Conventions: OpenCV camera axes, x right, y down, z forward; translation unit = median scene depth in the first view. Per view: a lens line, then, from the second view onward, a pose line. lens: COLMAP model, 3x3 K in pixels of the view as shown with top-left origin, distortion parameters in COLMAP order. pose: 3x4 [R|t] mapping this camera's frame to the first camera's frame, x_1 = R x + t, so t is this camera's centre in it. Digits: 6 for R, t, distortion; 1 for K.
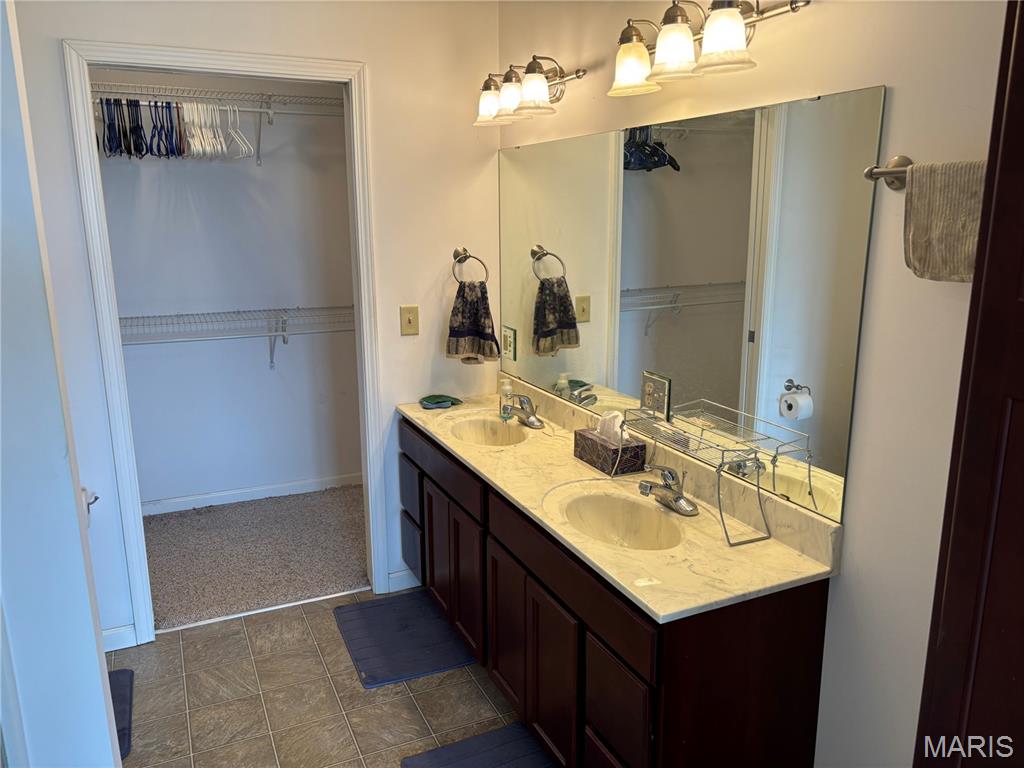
lens RADIAL K [[778.0, 0, 512.0], [0, 778.0, 384.0], [0, 0, 1]] dist [0.093316, -0.106137]
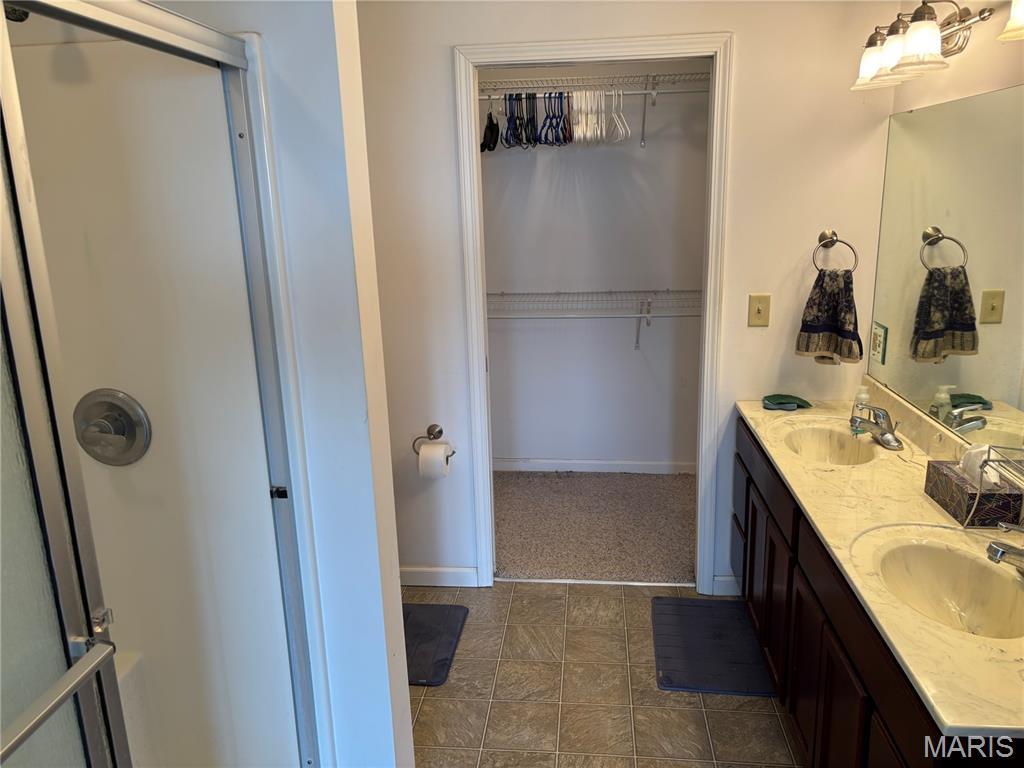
lens RADIAL K [[779.1, 0, 512.0], [0, 779.1, 384.0], [0, 0, 1]] dist [0.037824, -0.049917]
pose [[0.860882, 0.103932, -0.498076, 0.087142], [-0.087359, 0.994571, 0.056541, -0.022918], [0.501248, -0.005164, 0.865288, 0.064680]]
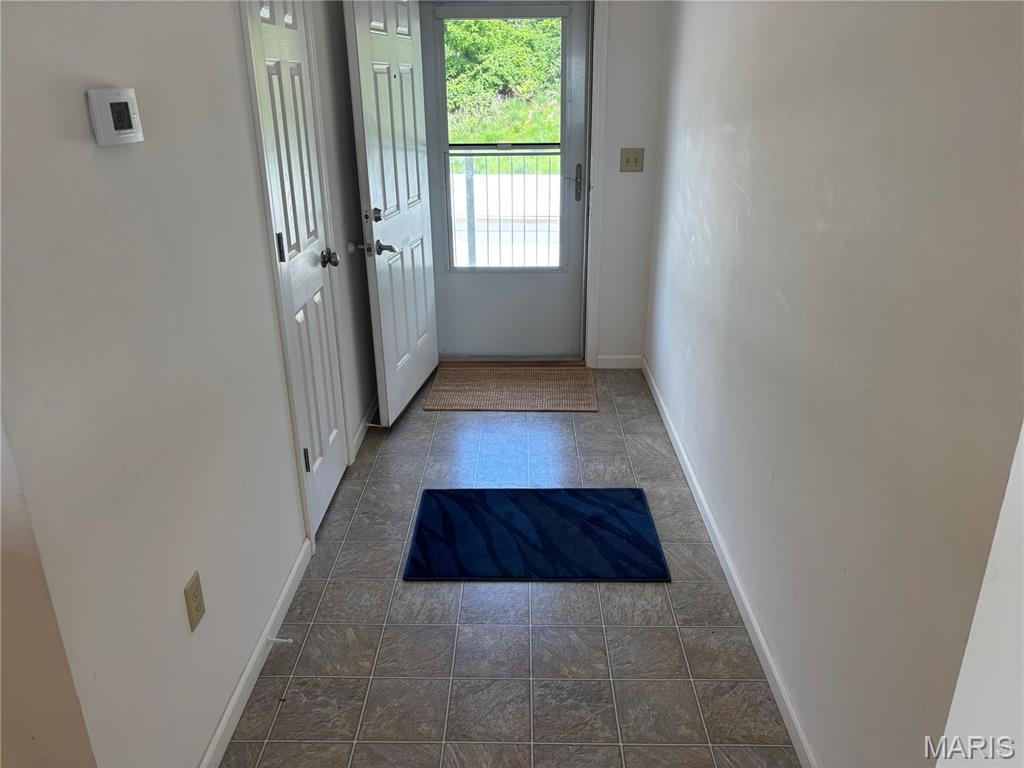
lens RADIAL K [[778.0, 0, 512.0], [0, 778.0, 384.0], [0, 0, 1]] dist [0.093316, -0.106137]
pose [[-0.901336, -0.150181, 0.406251, -0.348580], [0.107421, 0.831143, 0.545584, -0.287743], [-0.419588, 0.535394, -0.733007, 1.255529]]
